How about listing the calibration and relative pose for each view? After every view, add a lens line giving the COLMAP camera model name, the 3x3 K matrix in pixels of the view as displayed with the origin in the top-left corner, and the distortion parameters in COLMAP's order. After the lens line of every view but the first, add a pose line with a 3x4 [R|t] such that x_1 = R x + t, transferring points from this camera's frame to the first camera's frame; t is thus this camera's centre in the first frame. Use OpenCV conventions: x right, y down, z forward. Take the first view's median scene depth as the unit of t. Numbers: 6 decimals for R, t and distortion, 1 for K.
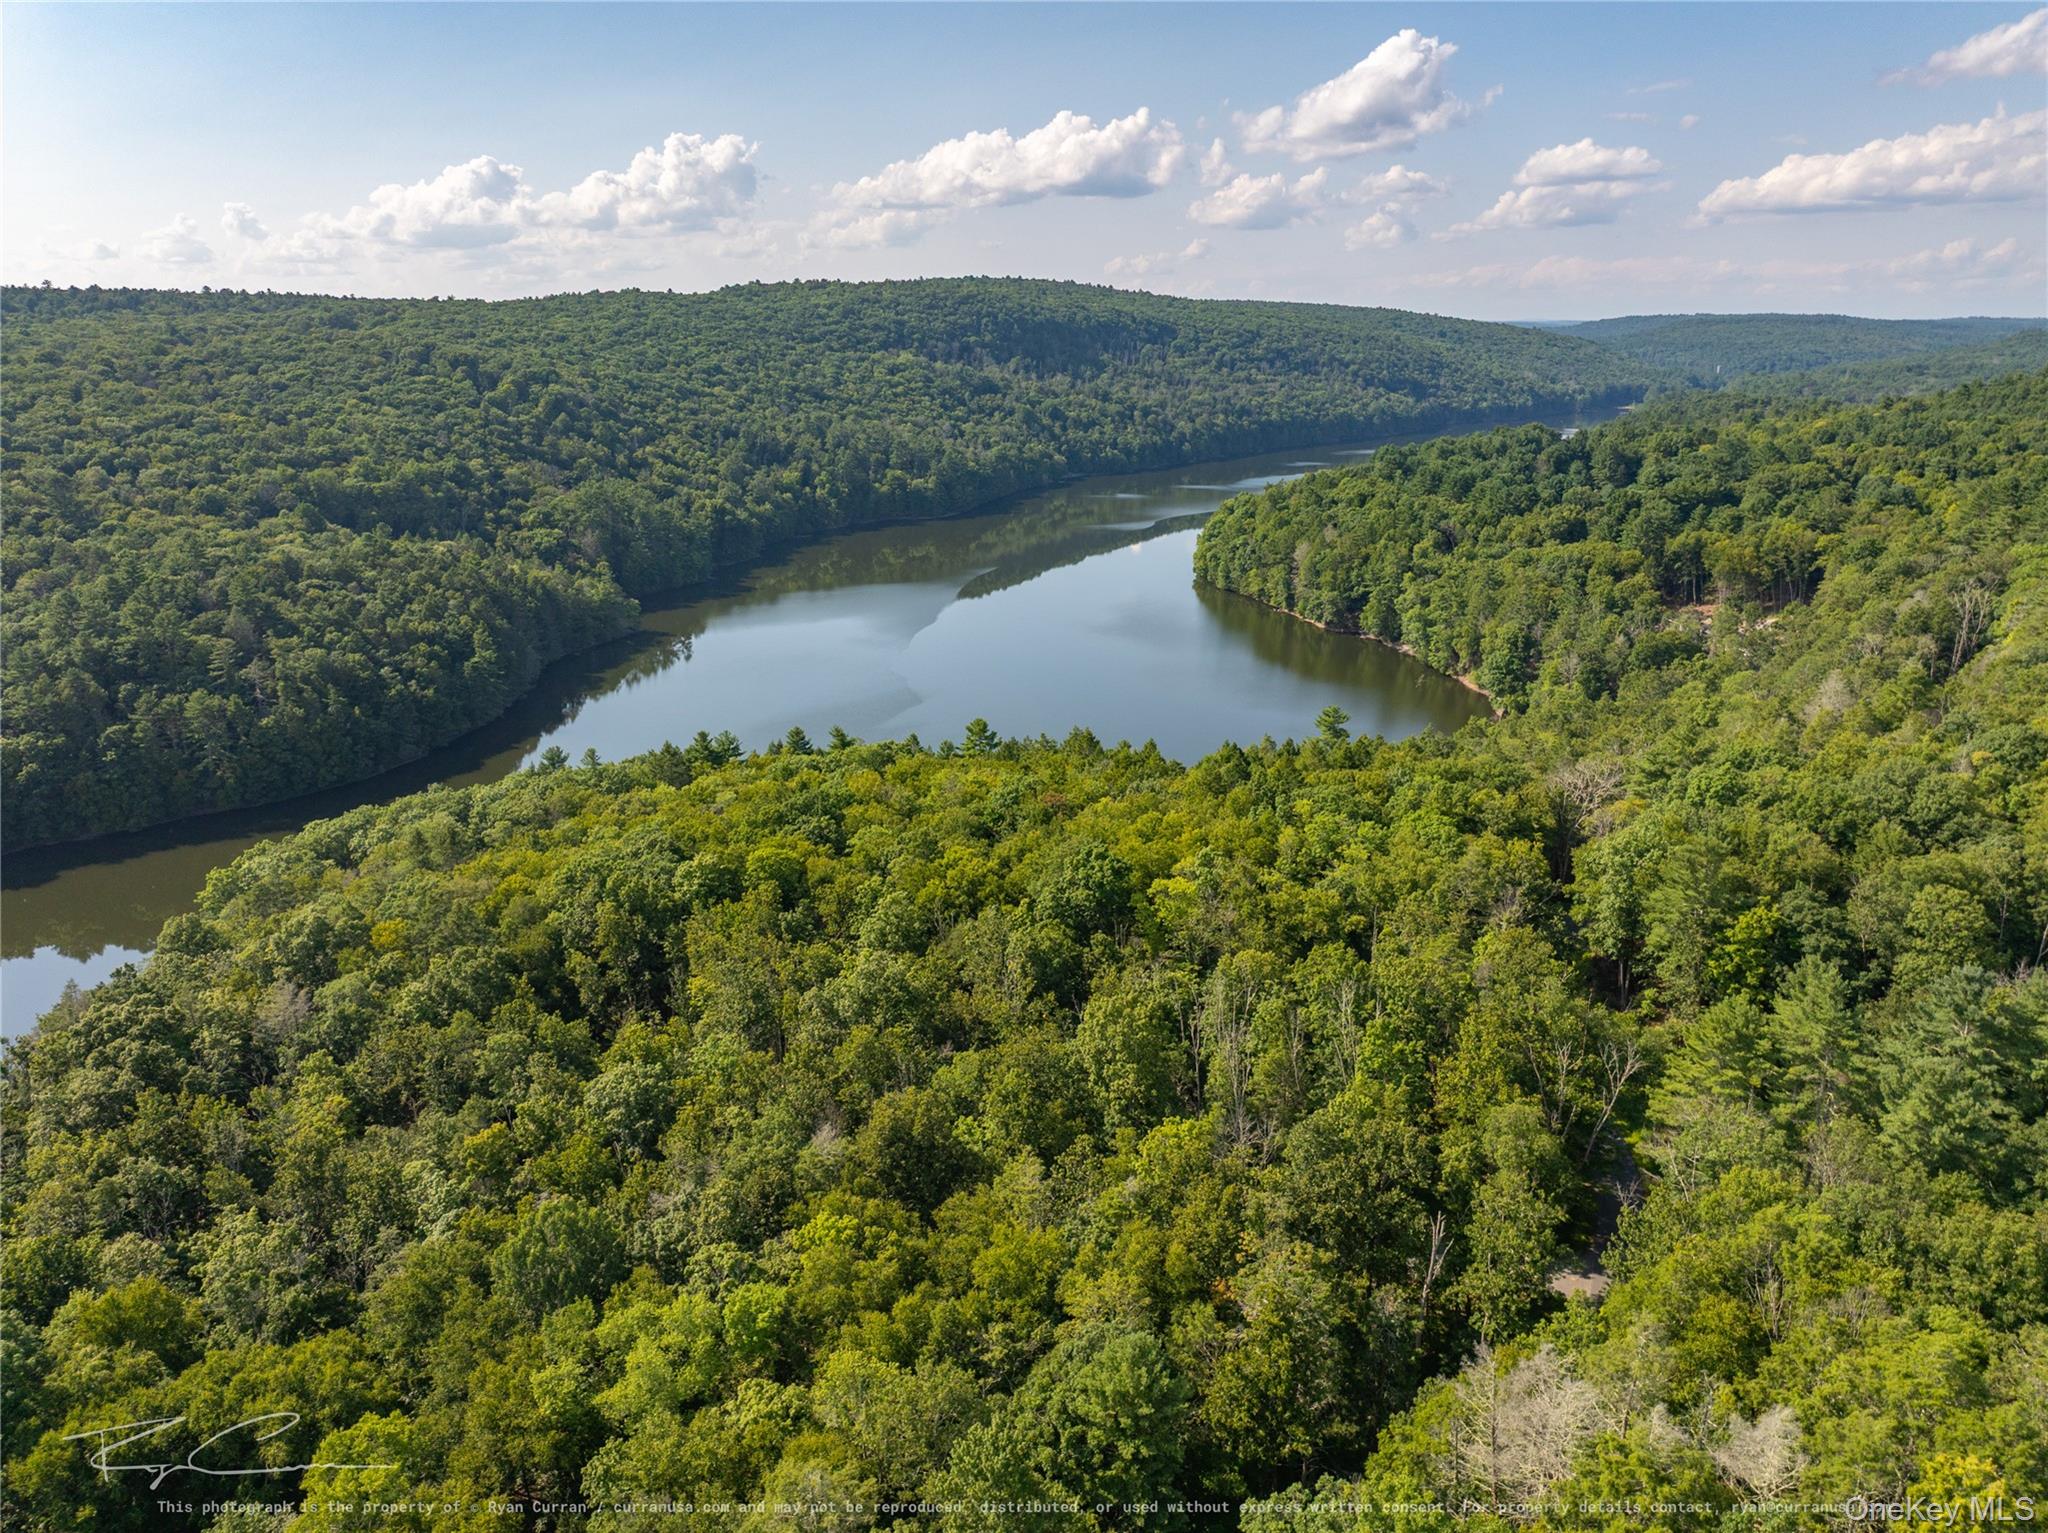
lens RADIAL K [[1448.6, 0, 1012.4], [0, 1448.6, 764.4], [0, 0, 1]] dist [-0.049898, 0.018775]
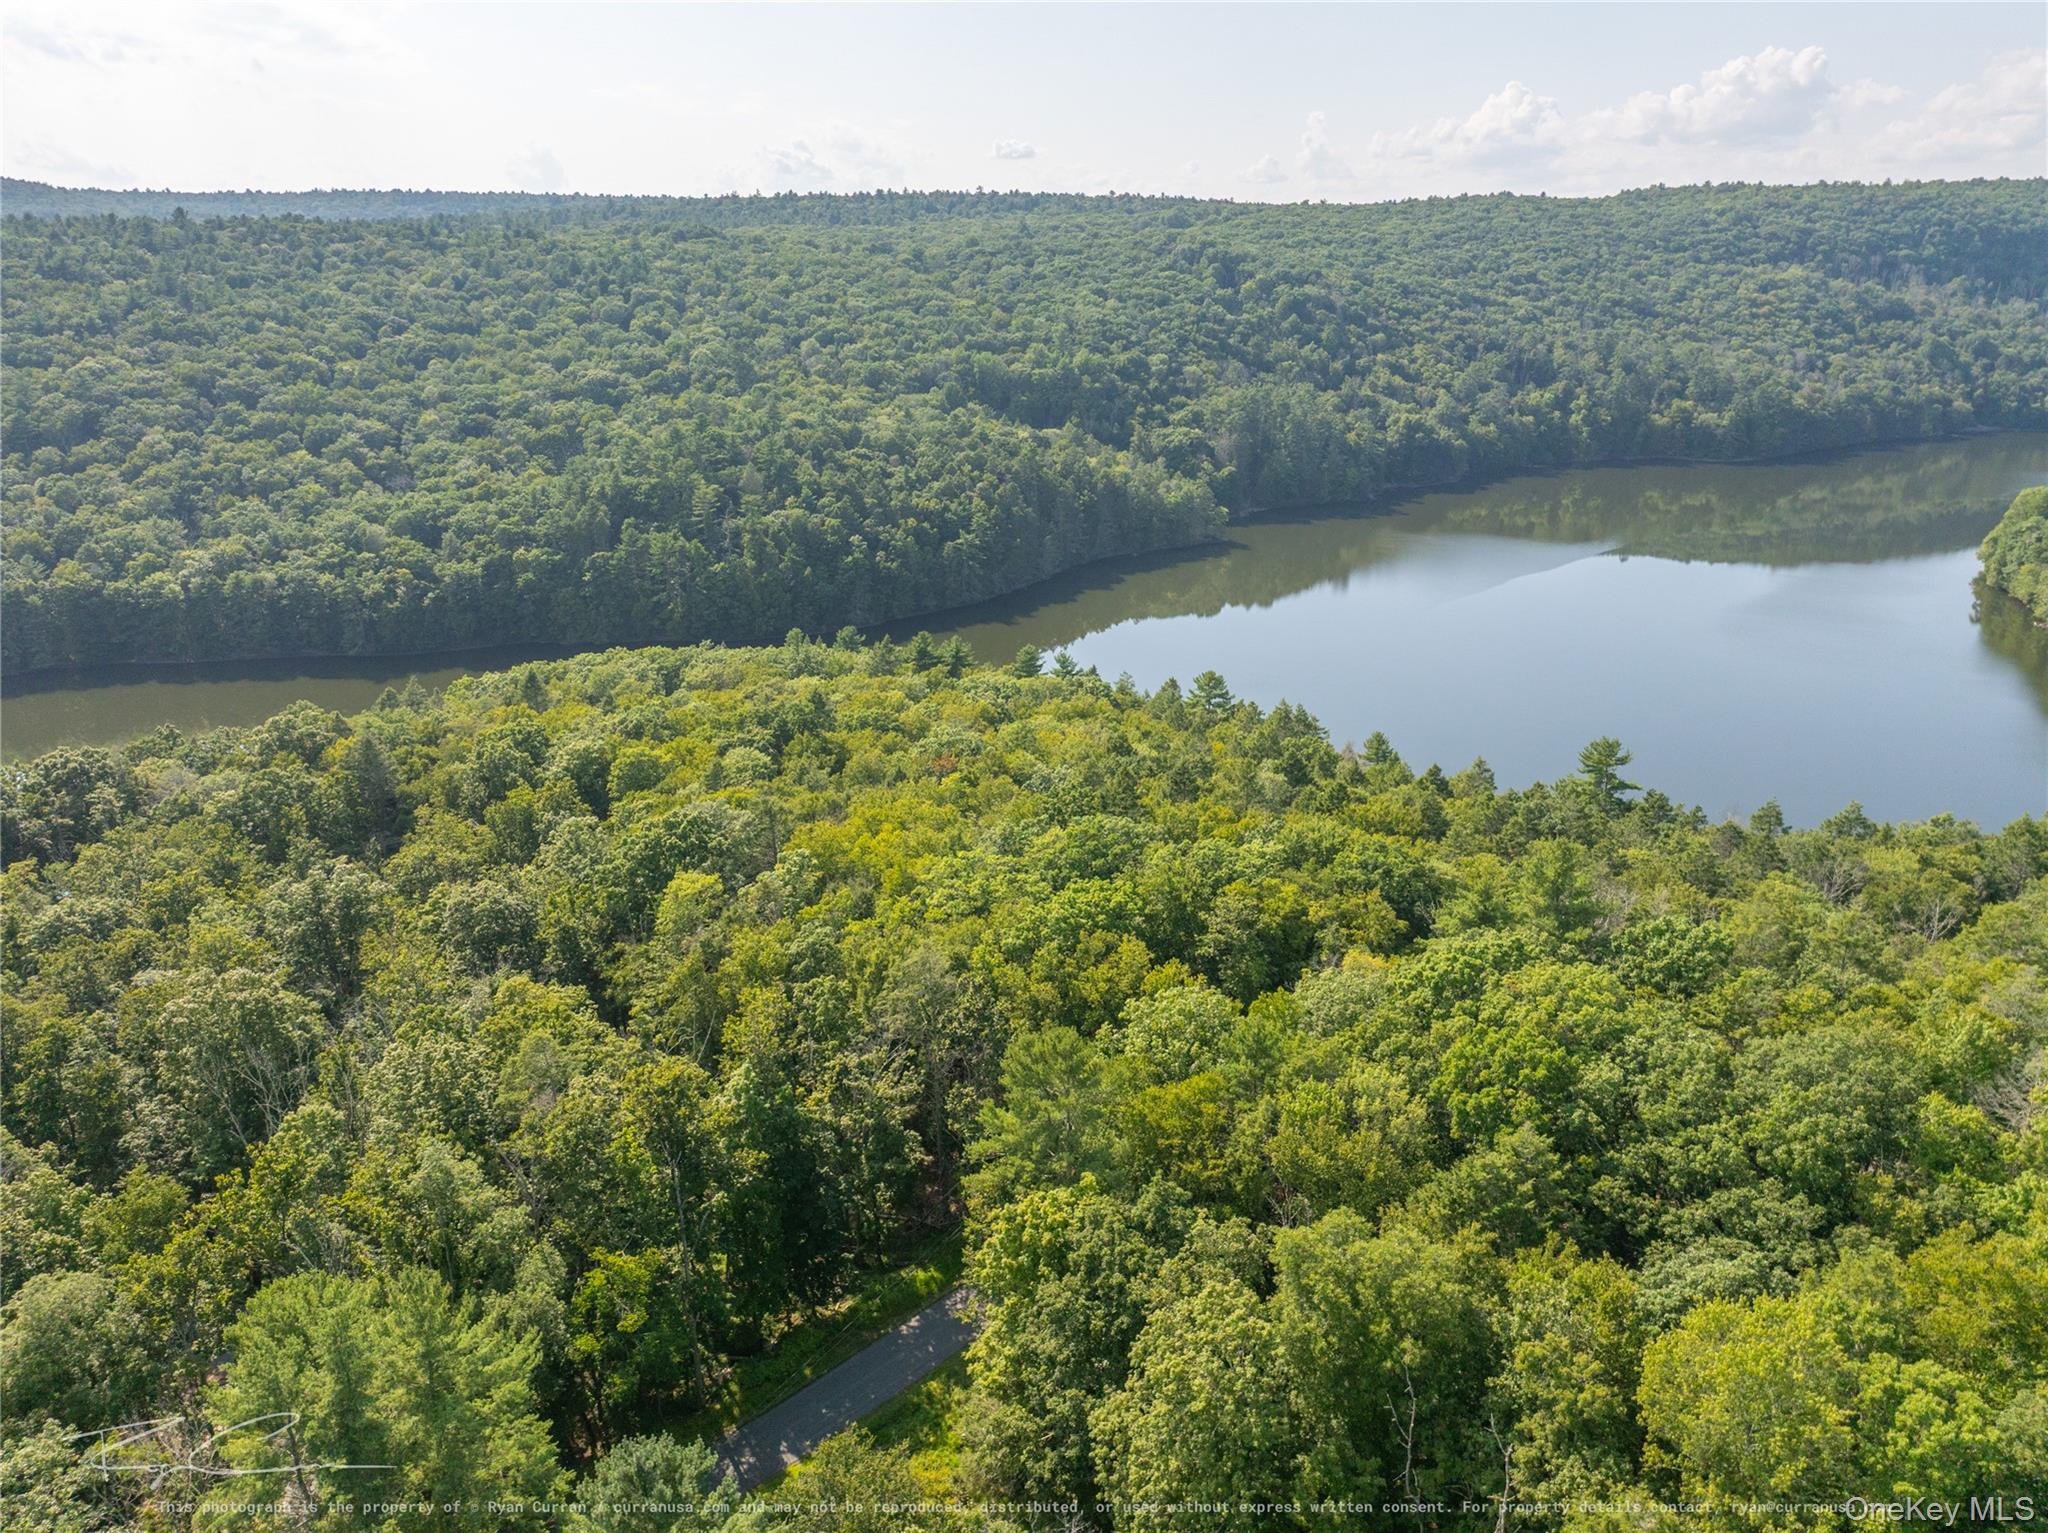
lens RADIAL K [[1448.6, 0, 1016.3], [0, 1448.6, 754.1], [0, 0, 1]] dist [-0.049898, 0.018775]
pose [[0.792532, 0.203105, -0.575014, 0.100051], [-0.176107, 0.978961, 0.103061, -0.013527], [0.583849, 0.019585, 0.811626, 0.069340]]
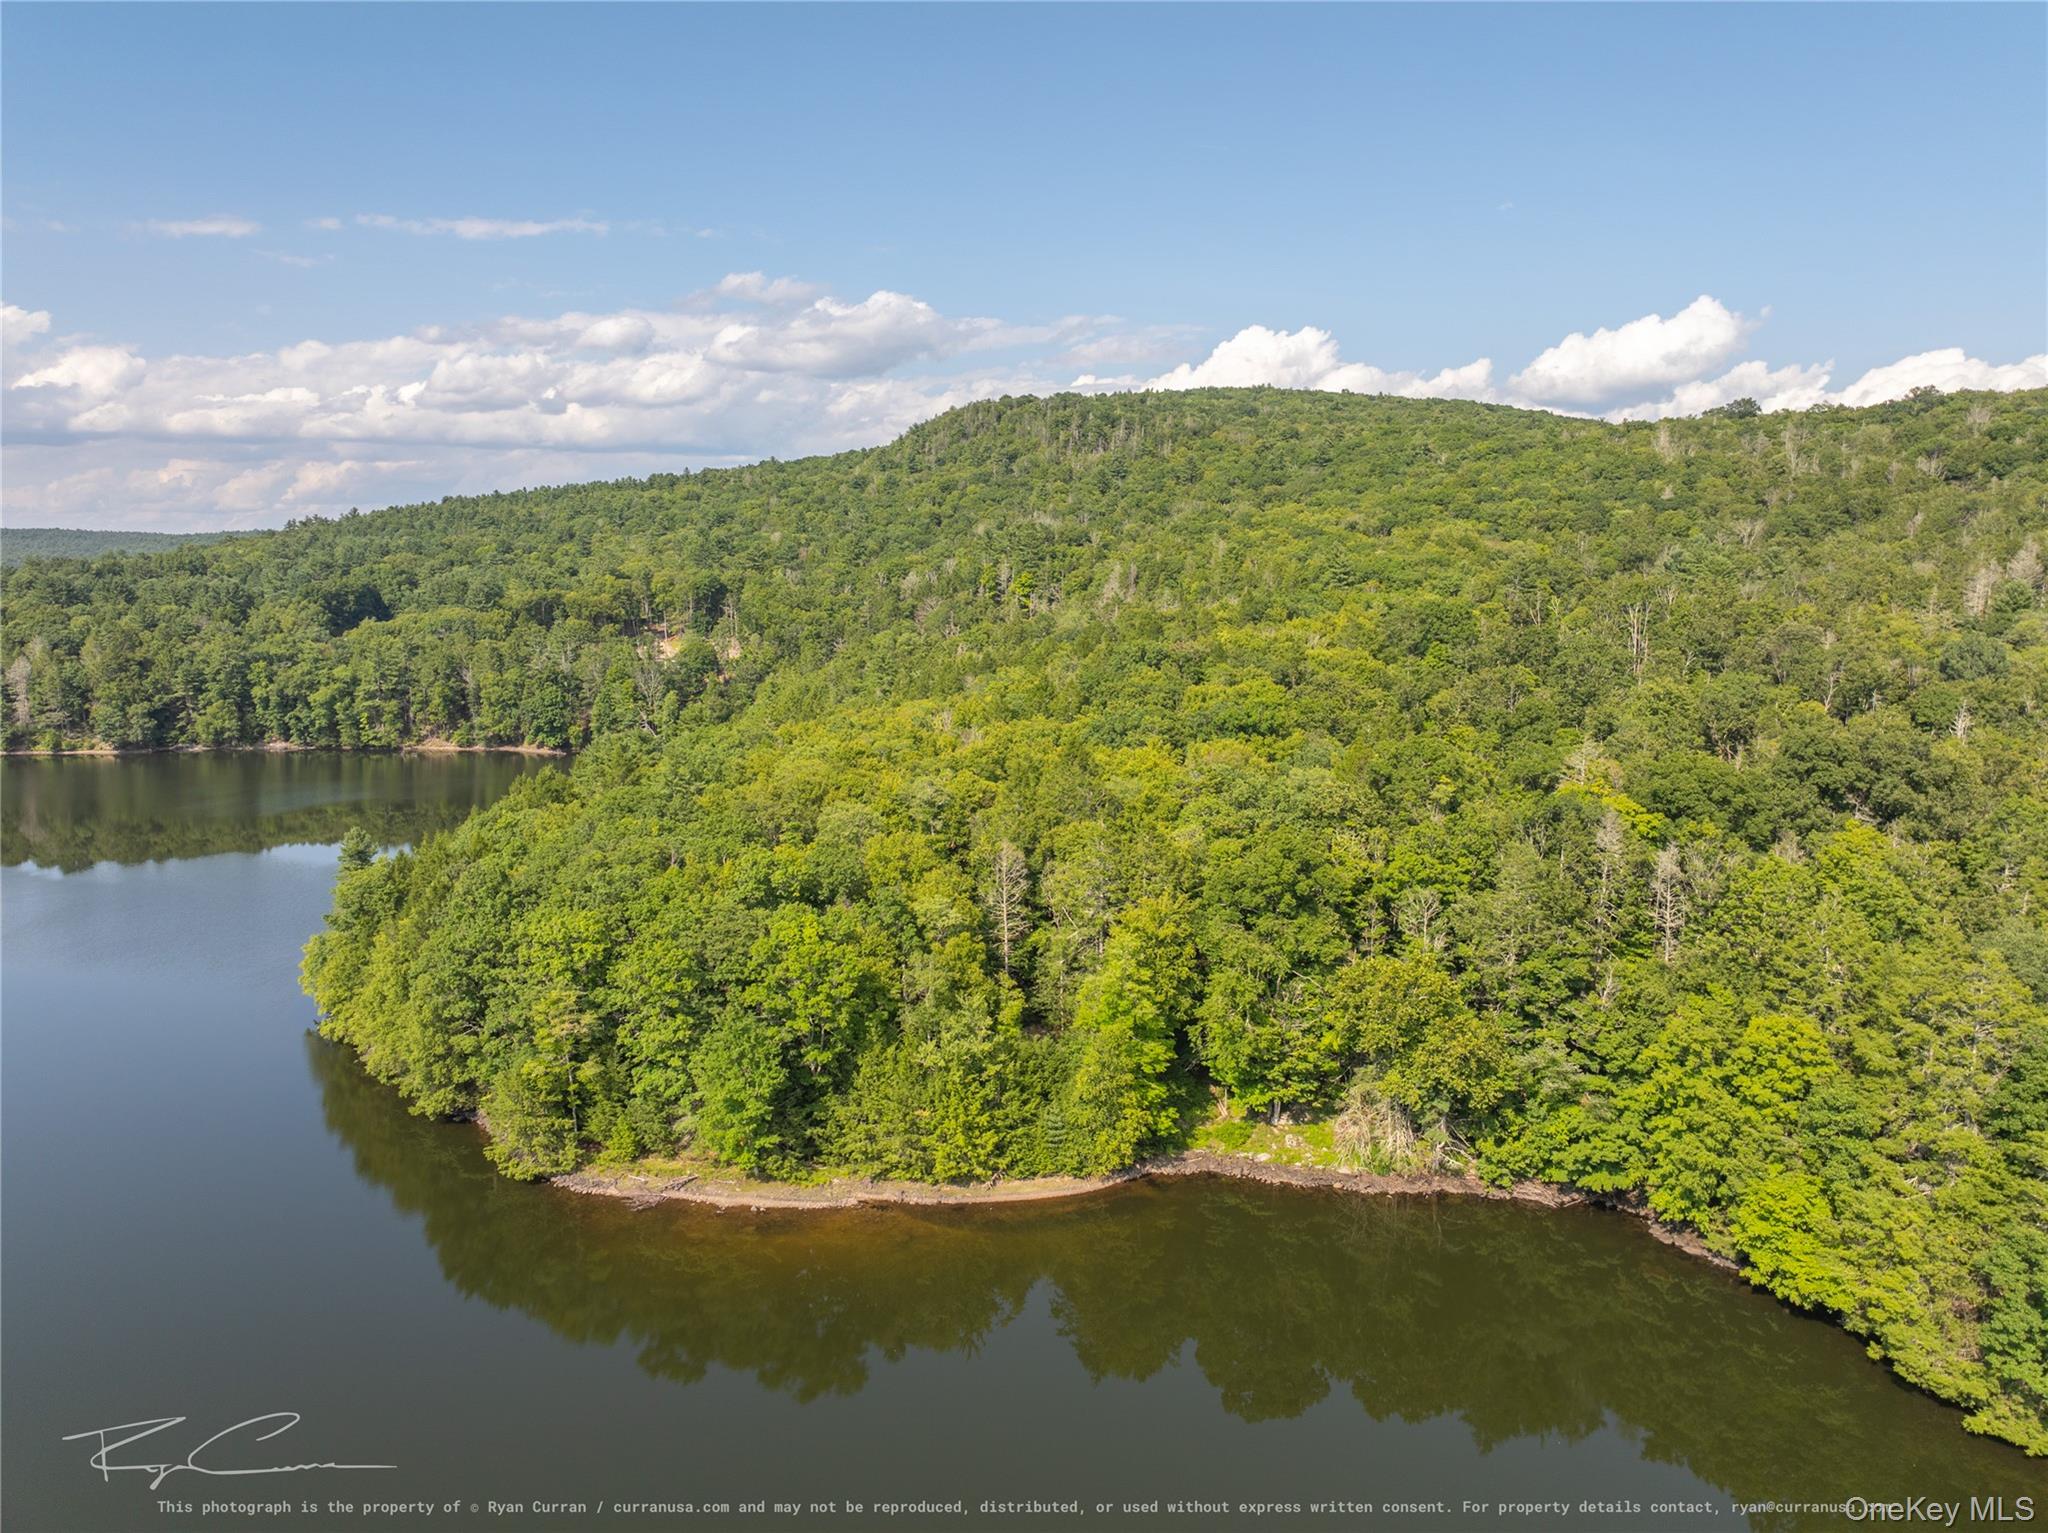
lens RADIAL K [[1448.6, 0, 1017.5], [0, 1448.6, 762.6], [0, 0, 1]] dist [-0.049898, 0.018775]
pose [[0.200096, -0.122716, 0.972061, -0.209423], [0.277646, 0.958559, 0.063859, -0.000699], [-0.939614, 0.257111, 0.225876, 0.165047]]
